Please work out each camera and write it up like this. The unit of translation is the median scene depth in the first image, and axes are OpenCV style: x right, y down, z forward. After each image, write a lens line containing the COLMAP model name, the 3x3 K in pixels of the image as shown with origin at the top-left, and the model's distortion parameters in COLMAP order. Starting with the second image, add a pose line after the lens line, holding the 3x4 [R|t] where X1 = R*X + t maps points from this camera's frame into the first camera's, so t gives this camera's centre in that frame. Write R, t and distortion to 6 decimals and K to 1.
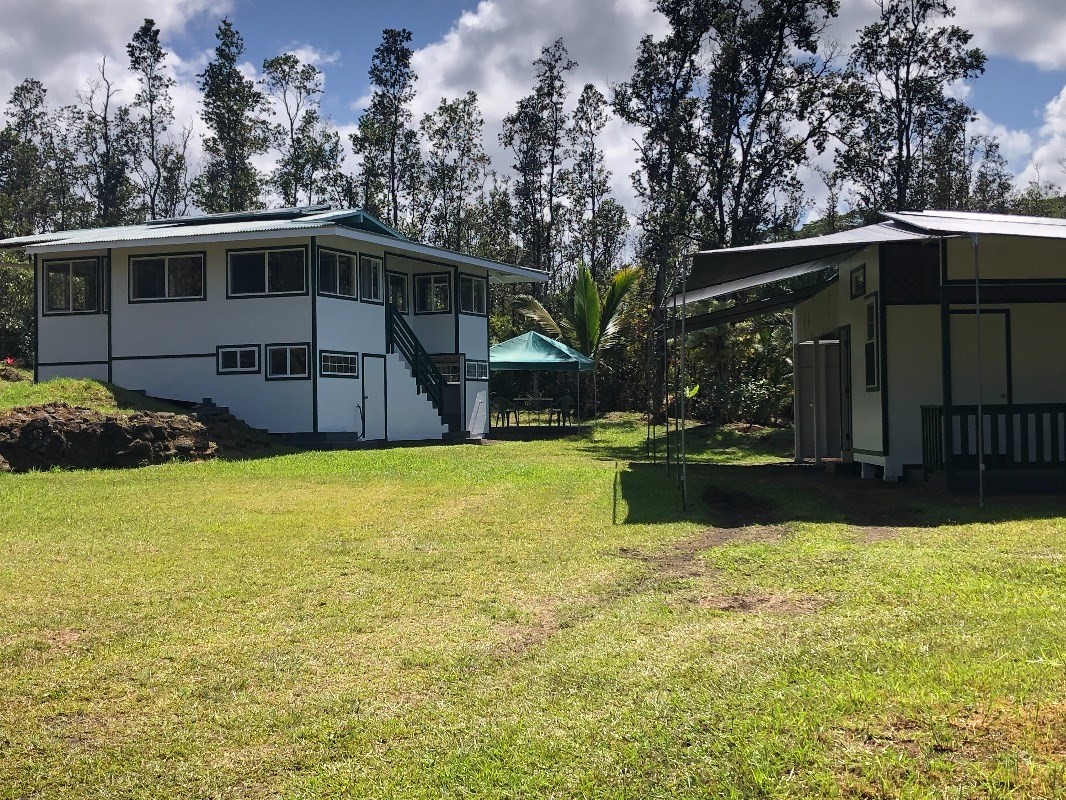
lens RADIAL K [[867.0, 0, 533.0], [0, 867.0, 400.0], [0, 0, 1]] dist [0.050038, 0.002843]
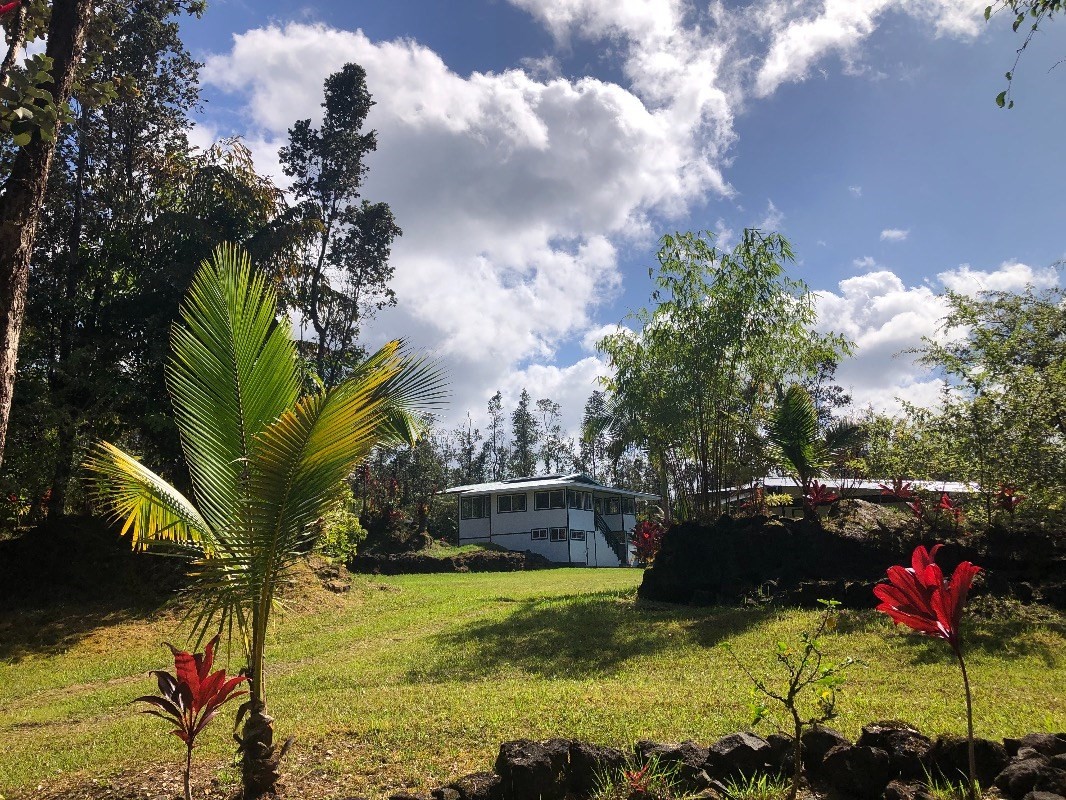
lens RADIAL K [[867.0, 0, 533.0], [0, 867.0, 400.0], [0, 0, 1]] dist [0.050038, 0.002843]
pose [[0.977603, -0.053303, -0.203594, 0.174366], [0.004639, 0.972618, -0.232365, 0.150136], [0.210405, 0.226216, 0.951082, -1.406902]]
